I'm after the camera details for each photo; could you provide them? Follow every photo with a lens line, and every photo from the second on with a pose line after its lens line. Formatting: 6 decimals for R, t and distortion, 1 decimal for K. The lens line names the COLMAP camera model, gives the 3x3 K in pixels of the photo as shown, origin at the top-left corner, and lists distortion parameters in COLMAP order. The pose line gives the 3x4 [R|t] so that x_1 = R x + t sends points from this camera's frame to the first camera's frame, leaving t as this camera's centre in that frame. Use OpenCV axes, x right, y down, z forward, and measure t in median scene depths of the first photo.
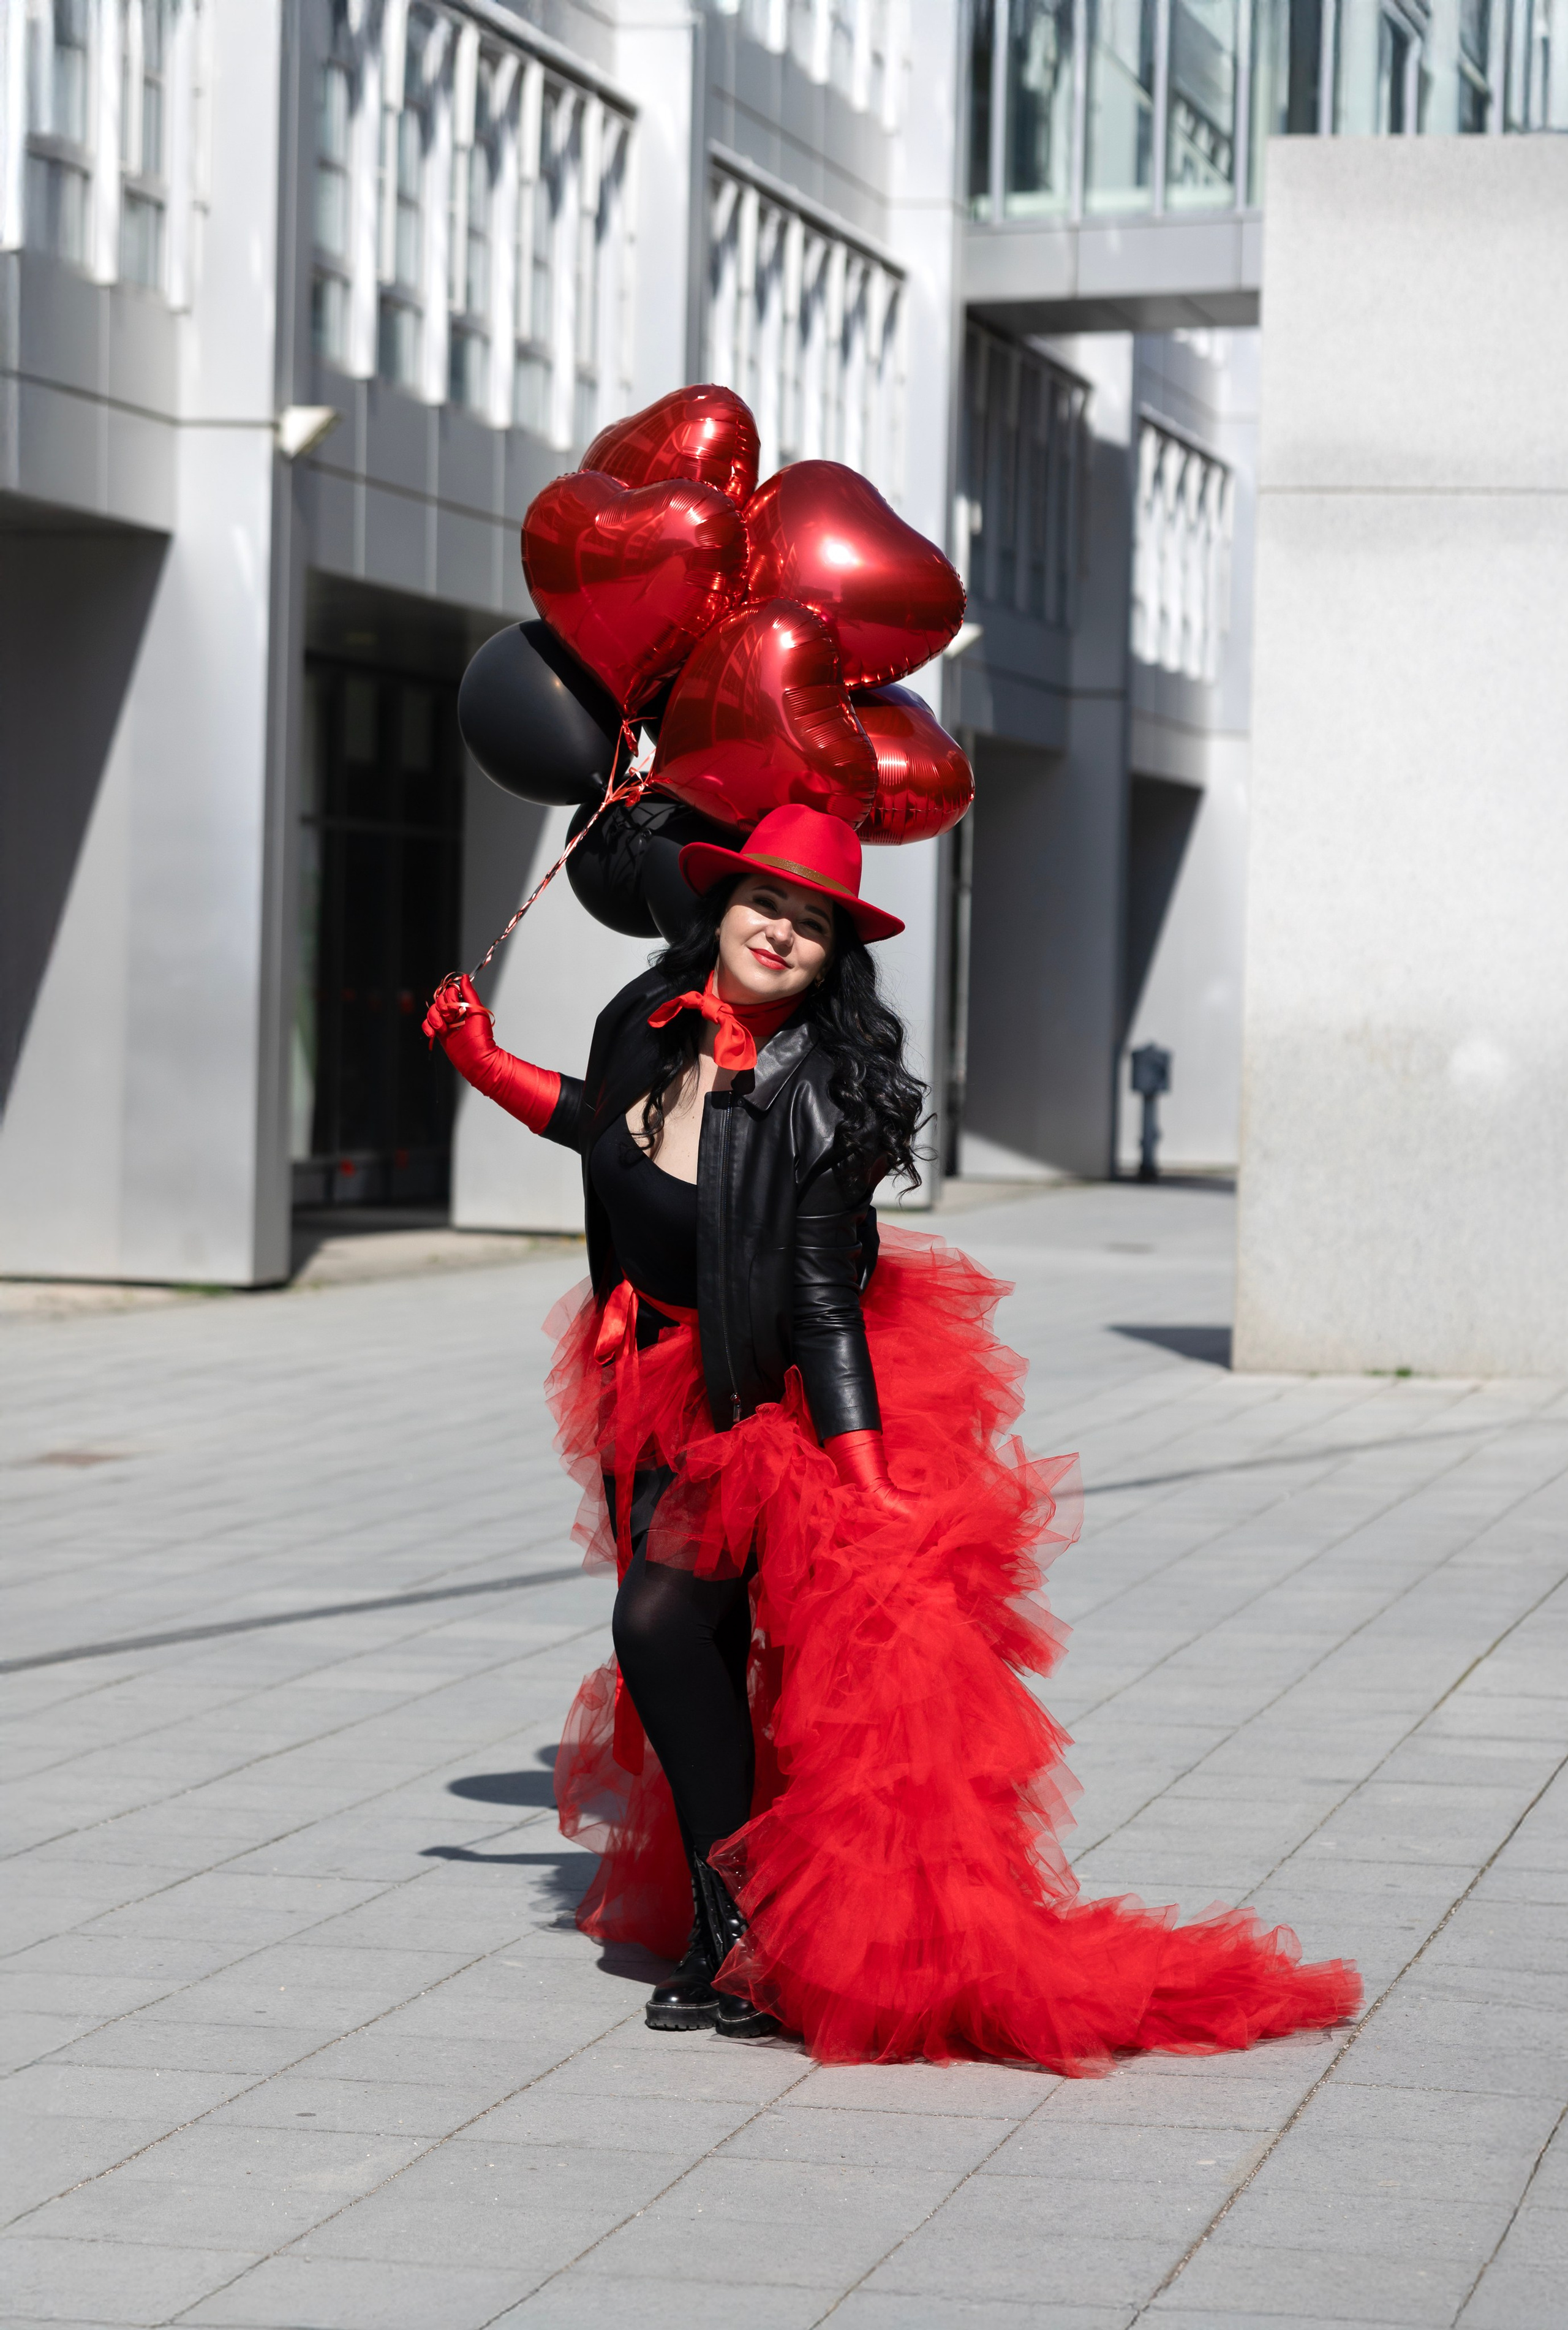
lens RADIAL K [[5719.1, 0, 770.1], [0, 5719.1, 1162.2], [0, 0, 1]] dist [-0.356343, 0.000000]
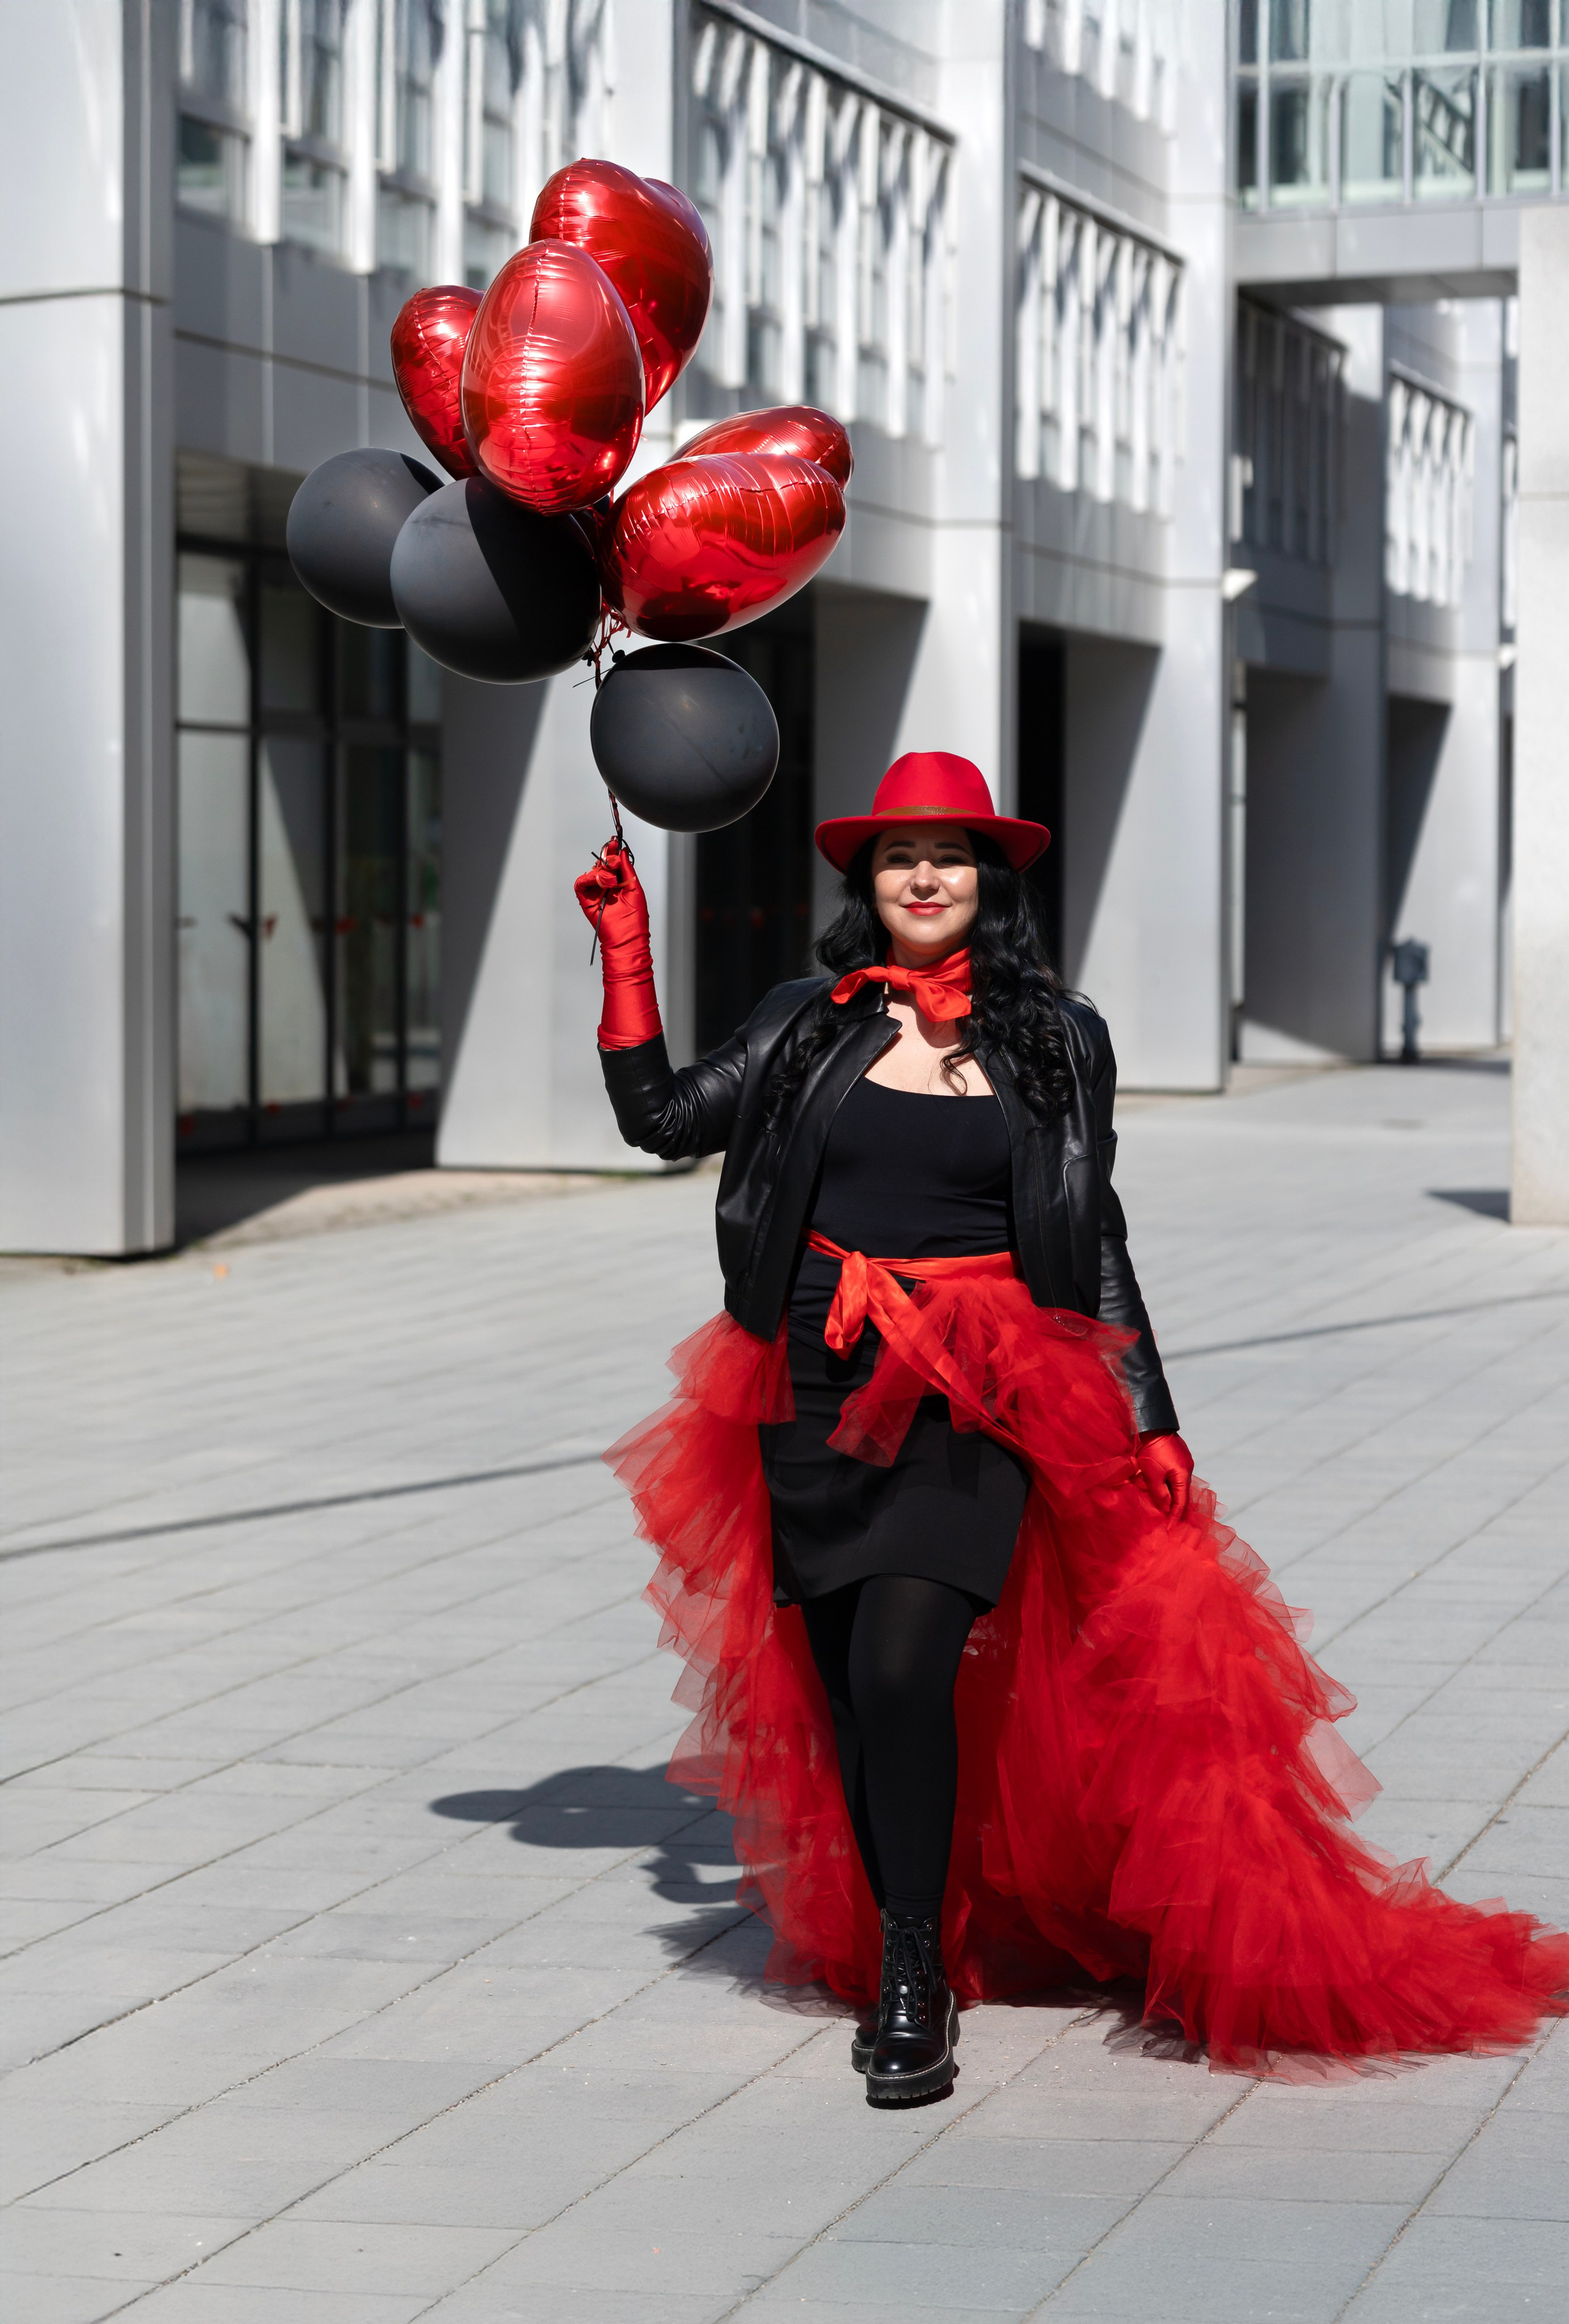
lens RADIAL K [[5705.2, 0, 799.9], [0, 5705.2, 1163.5], [0, 0, 1]] dist [-0.356343, 0.000000]
pose [[0.999185, -0.019592, -0.035294, -0.015994], [0.020311, 0.999591, 0.020154, -0.002173], [0.034884, -0.020855, 0.999174, -0.122492]]
